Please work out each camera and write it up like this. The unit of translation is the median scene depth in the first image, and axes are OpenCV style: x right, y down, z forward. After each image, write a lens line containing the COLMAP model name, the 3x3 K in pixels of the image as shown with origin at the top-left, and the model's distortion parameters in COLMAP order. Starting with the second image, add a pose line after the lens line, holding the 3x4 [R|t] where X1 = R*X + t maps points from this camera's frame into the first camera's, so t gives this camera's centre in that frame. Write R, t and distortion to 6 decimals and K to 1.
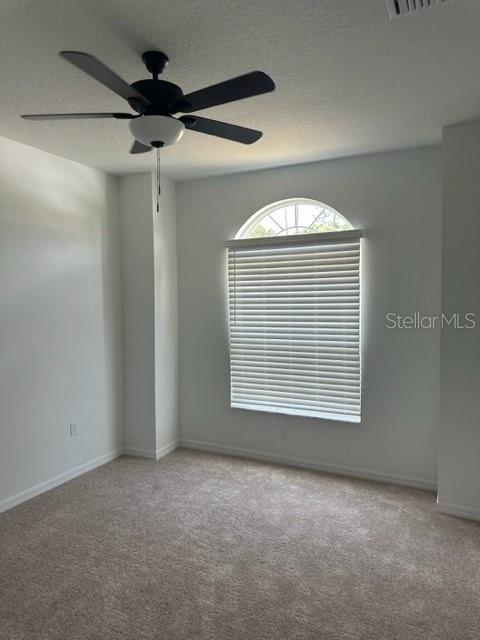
lens RADIAL K [[454.0, 0, 240.1], [0, 454.0, 316.2], [0, 0, 1]] dist [0.046702, -0.057577]
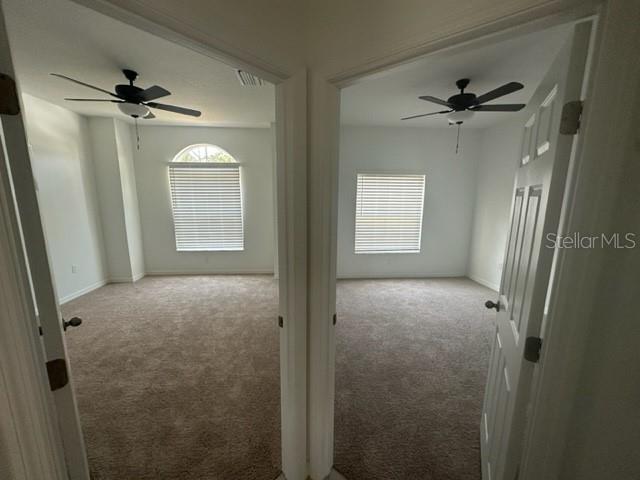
lens RADIAL K [[255.1, 0, 318.5], [0, 255.1, 240.9], [0, 0, 1]] dist [0.000820, 0.000057]
pose [[0.863770, -0.072990, 0.498571, -0.049395], [0.009816, 0.991703, 0.128178, 0.031635], [-0.503790, -0.105823, 0.857320, -0.308866]]
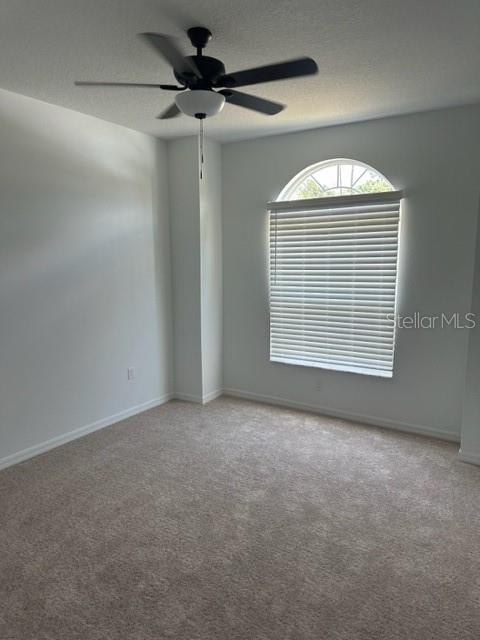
lens RADIAL K [[448.5, 0, 238.8], [0, 448.5, 323.5], [0, 0, 1]] dist [0.130315, -0.219650]
pose [[0.993976, 0.021565, -0.107453, 0.023914], [-0.010423, 0.994606, 0.103197, 0.003836], [0.109099, -0.101456, 0.988840, -0.078385]]
